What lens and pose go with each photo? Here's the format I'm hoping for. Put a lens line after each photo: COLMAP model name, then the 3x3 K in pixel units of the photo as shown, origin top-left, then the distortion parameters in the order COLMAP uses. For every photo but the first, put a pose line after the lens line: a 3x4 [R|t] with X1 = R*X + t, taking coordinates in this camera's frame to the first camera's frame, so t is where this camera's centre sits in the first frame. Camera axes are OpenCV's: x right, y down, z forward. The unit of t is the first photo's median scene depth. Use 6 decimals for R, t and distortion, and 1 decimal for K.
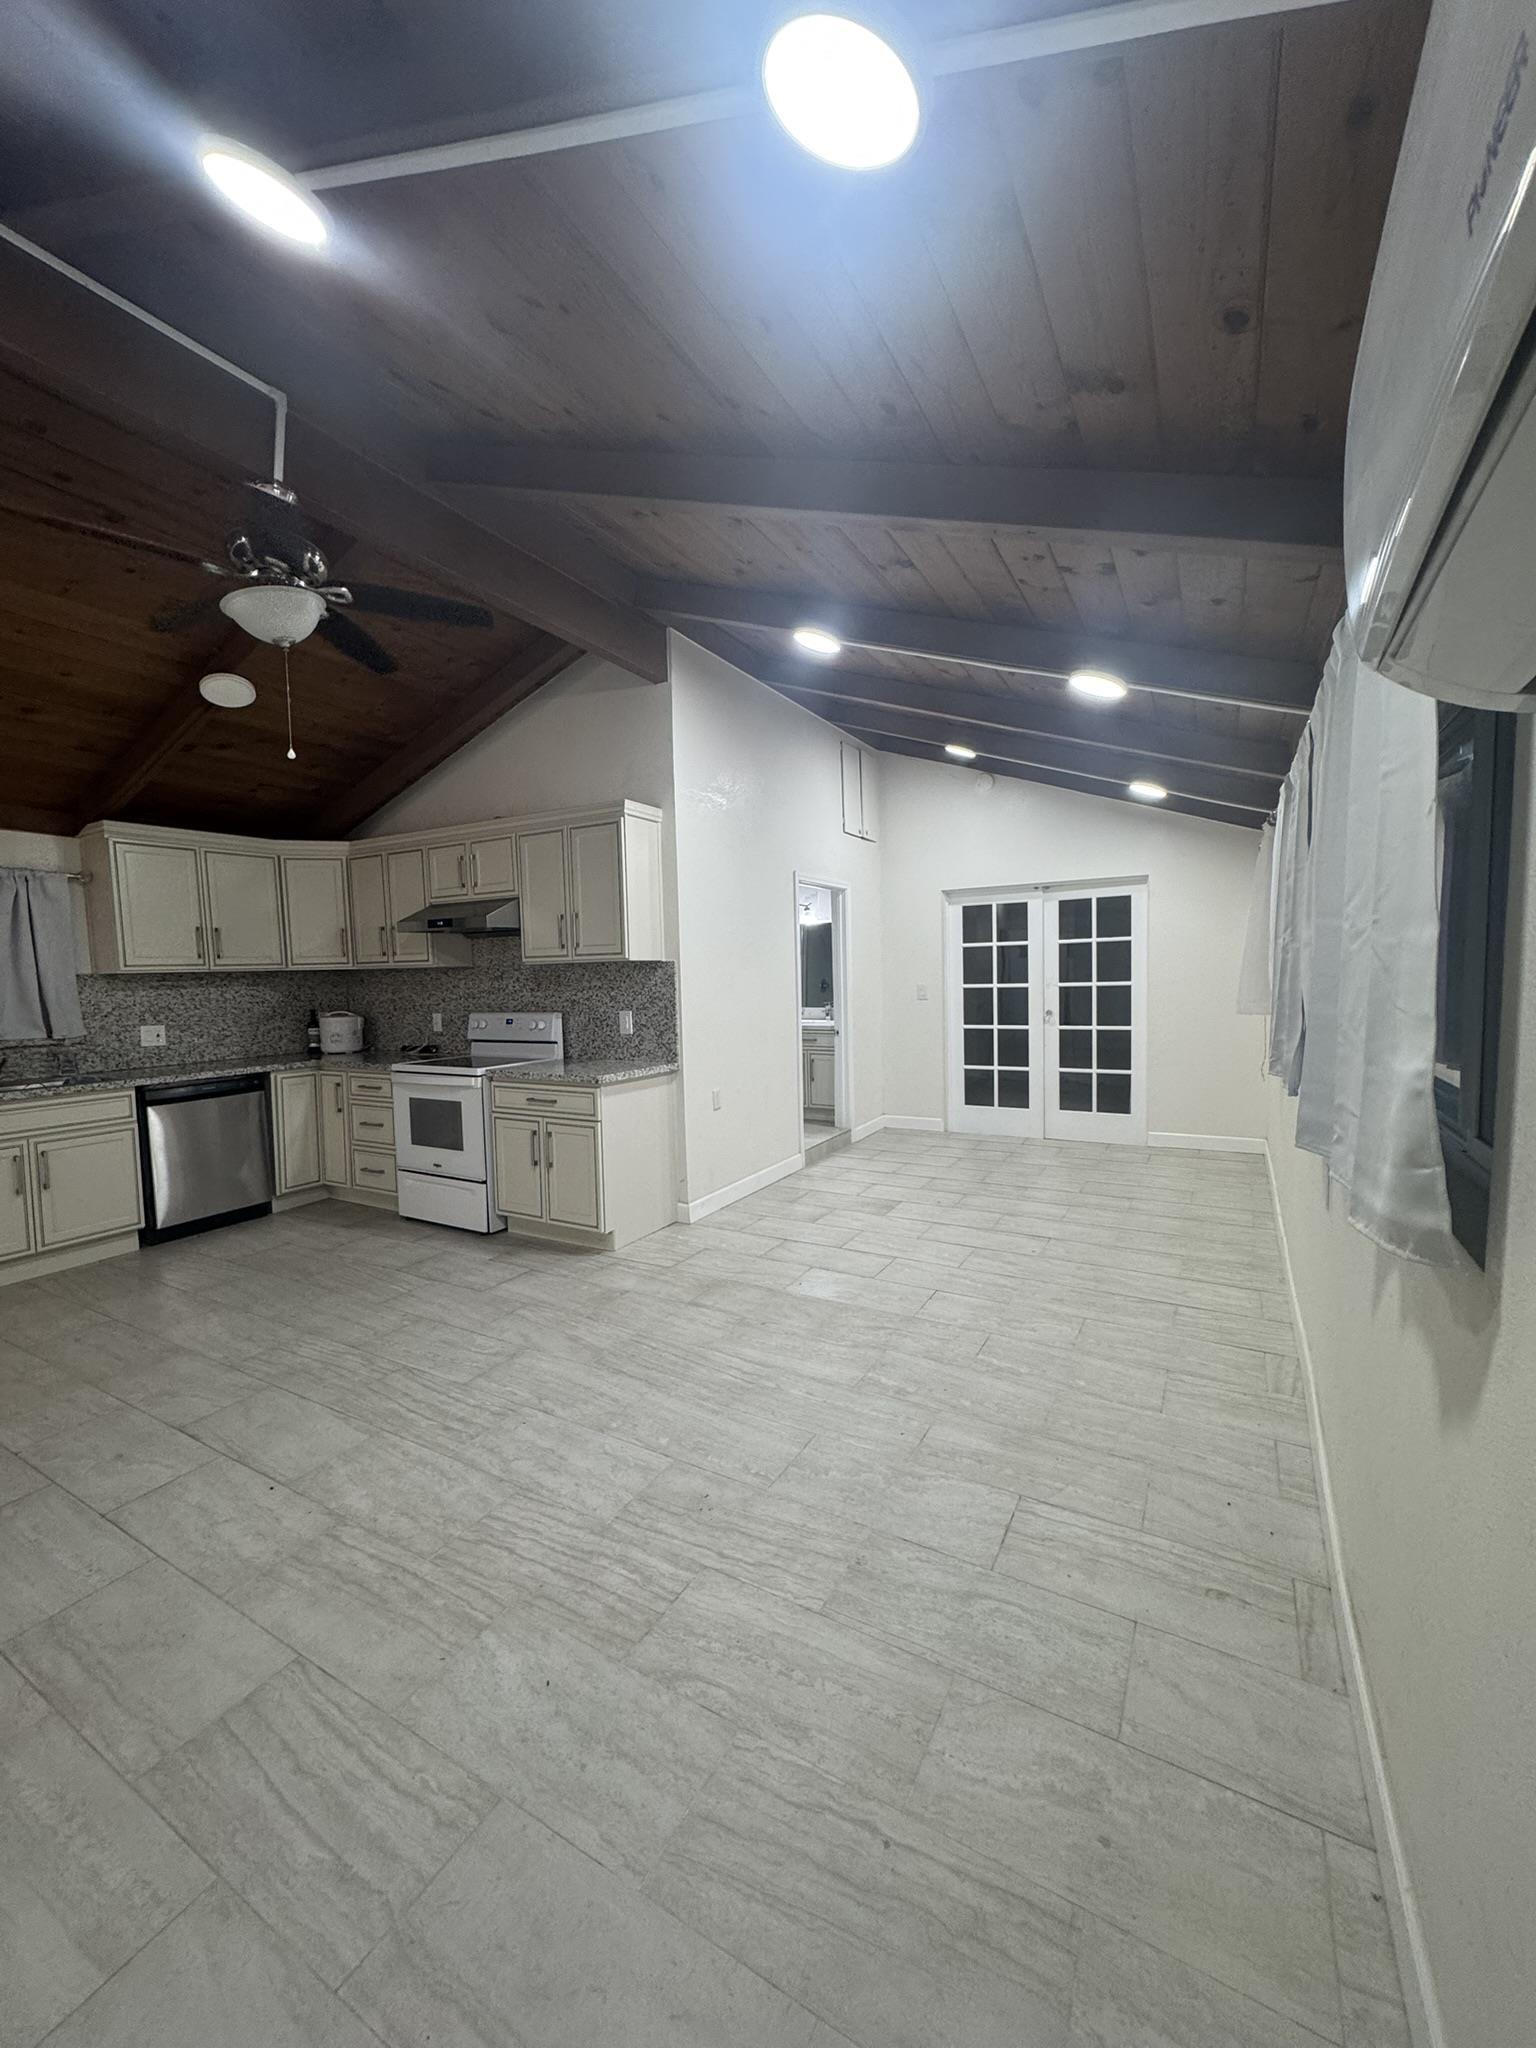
lens RADIAL K [[807.6, 0, 764.6], [0, 807.6, 1026.2], [0, 0, 1]] dist [0.000250, 0.000218]
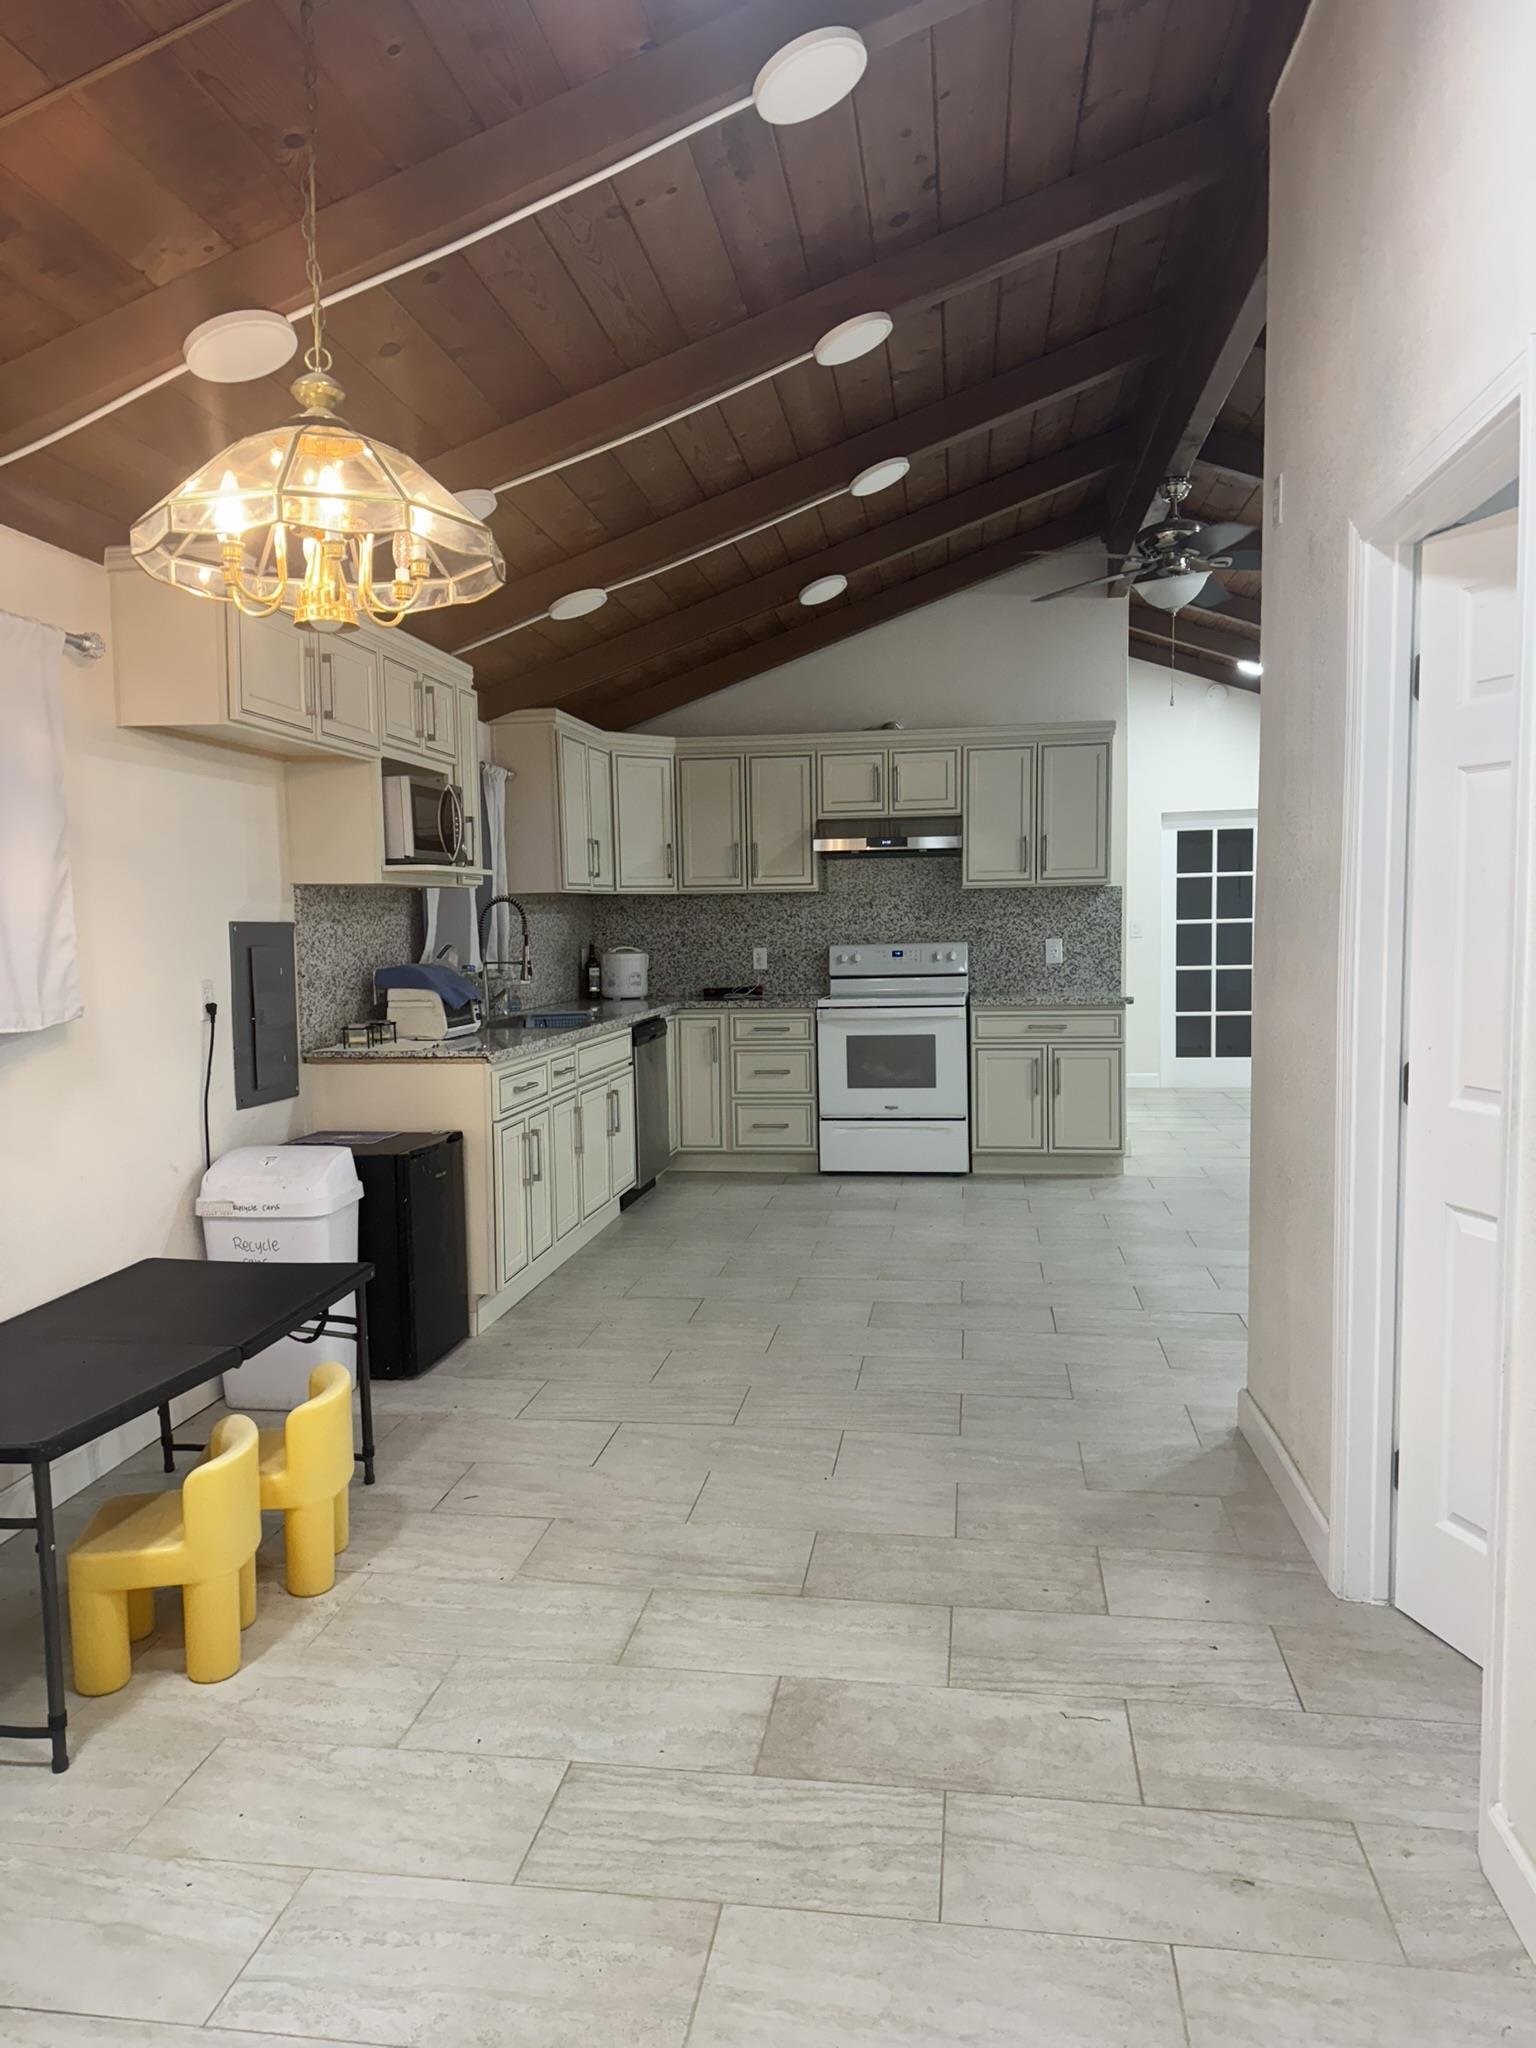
lens RADIAL K [[1421.0, 0, 757.9], [0, 1421.0, 1036.7], [0, 0, 1]] dist [0.143001, -0.242816]
pose [[0.931825, -0.024395, 0.362088, -1.218707], [0.020790, 0.999688, 0.013850, 0.072113], [-0.362313, -0.005378, 0.932041, -0.482339]]
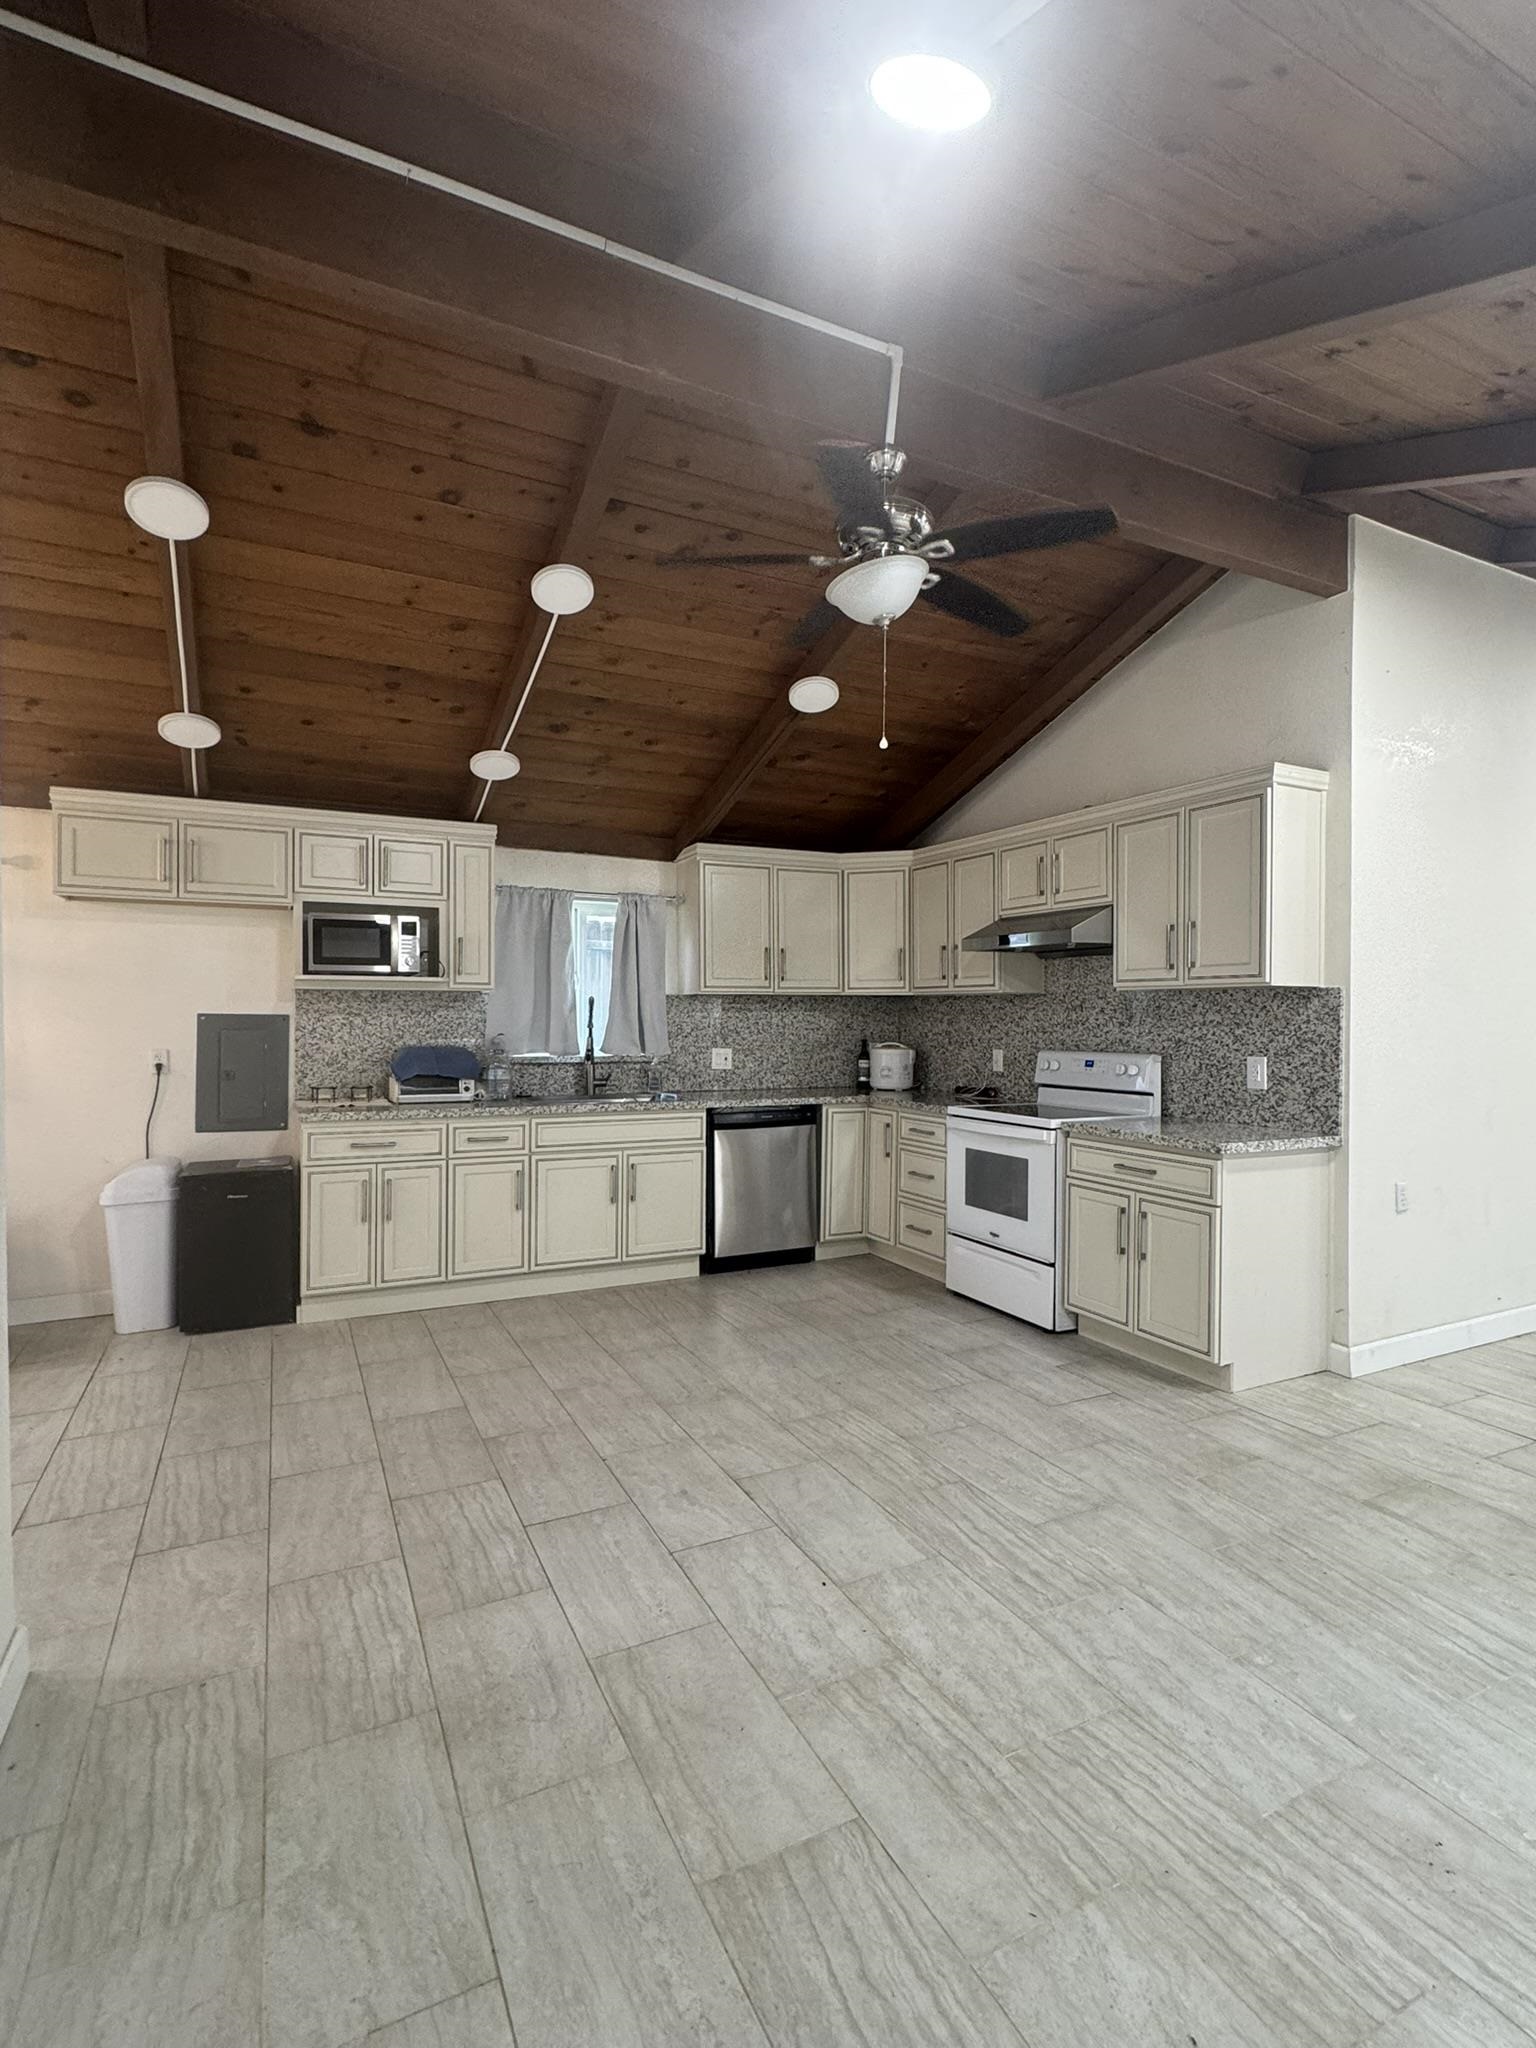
lens RADIAL K [[994.8, 0, 763.2], [0, 994.8, 1022.7], [0, 0, 1]] dist [0.000464, -0.000269]
pose [[0.829342, 0.030250, -0.557923, -0.048688], [-0.060125, 0.997567, -0.035287, 0.009249], [0.555498, 0.062810, 0.829142, 0.026187]]
